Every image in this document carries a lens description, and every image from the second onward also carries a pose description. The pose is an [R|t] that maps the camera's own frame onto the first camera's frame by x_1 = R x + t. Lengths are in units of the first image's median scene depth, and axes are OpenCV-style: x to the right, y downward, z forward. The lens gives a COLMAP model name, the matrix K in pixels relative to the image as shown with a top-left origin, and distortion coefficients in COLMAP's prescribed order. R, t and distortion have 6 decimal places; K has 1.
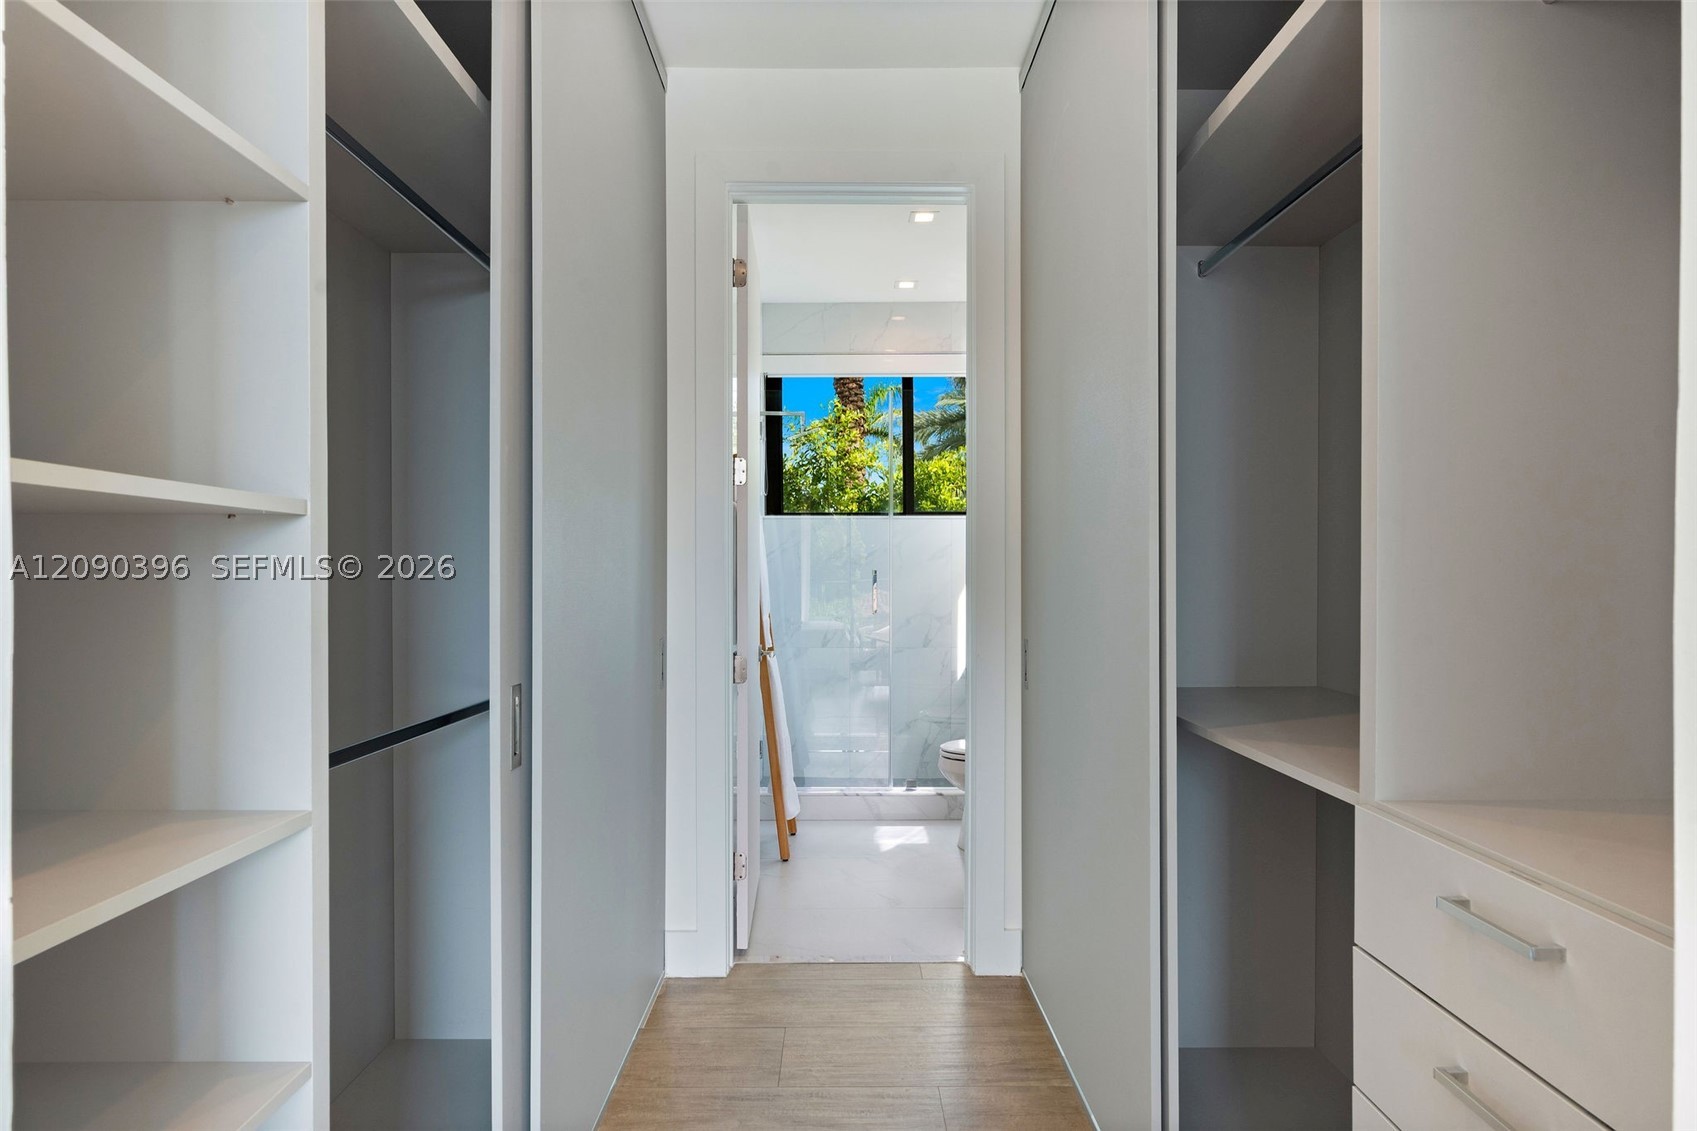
lens RADIAL K [[930.9, 0, 848.5], [0, 930.9, 565.5], [0, 0, 1]] dist [0.000450, 0.000004]
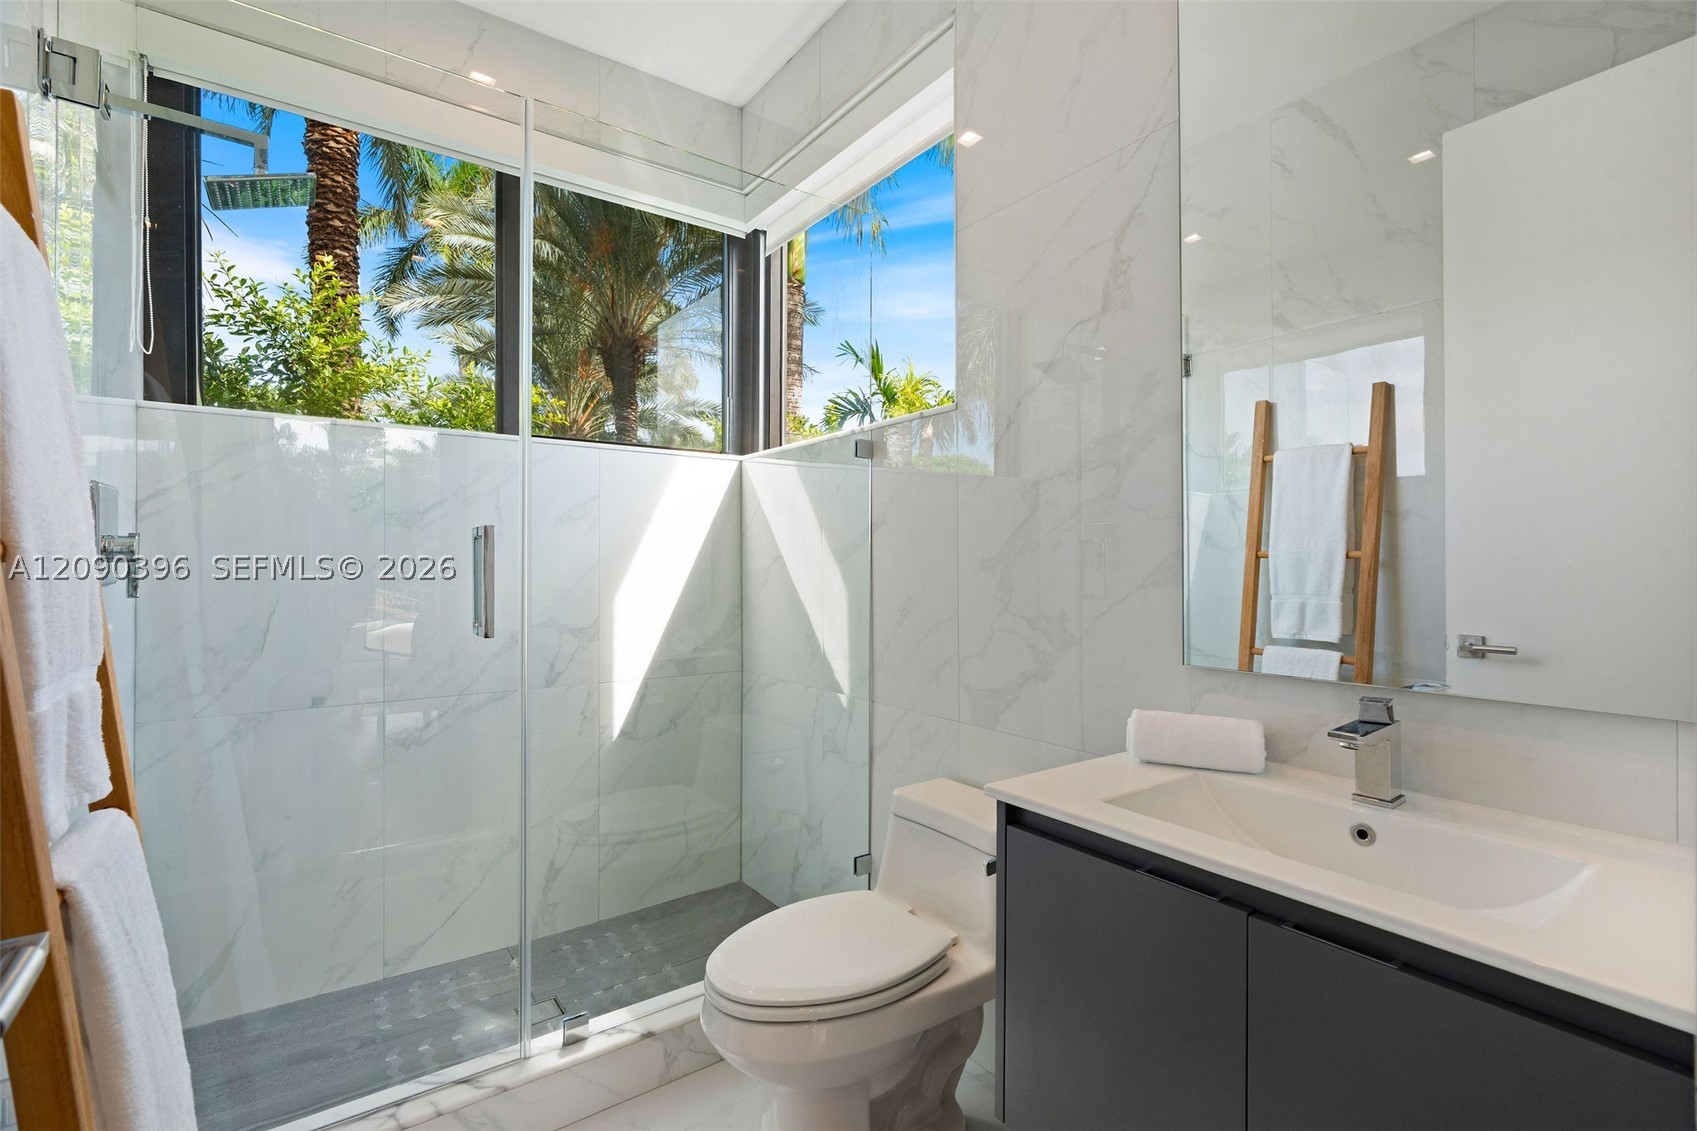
lens RADIAL K [[748.2, 0, 848.5], [0, 748.2, 565.5], [0, 0, 1]] dist [-0.001274, 0.000019]
pose [[0.813852, 0.005811, 0.581043, -0.027203], [-0.007000, 0.999975, -0.000197, 0.017300], [-0.581030, -0.003906, 0.813873, 0.548695]]
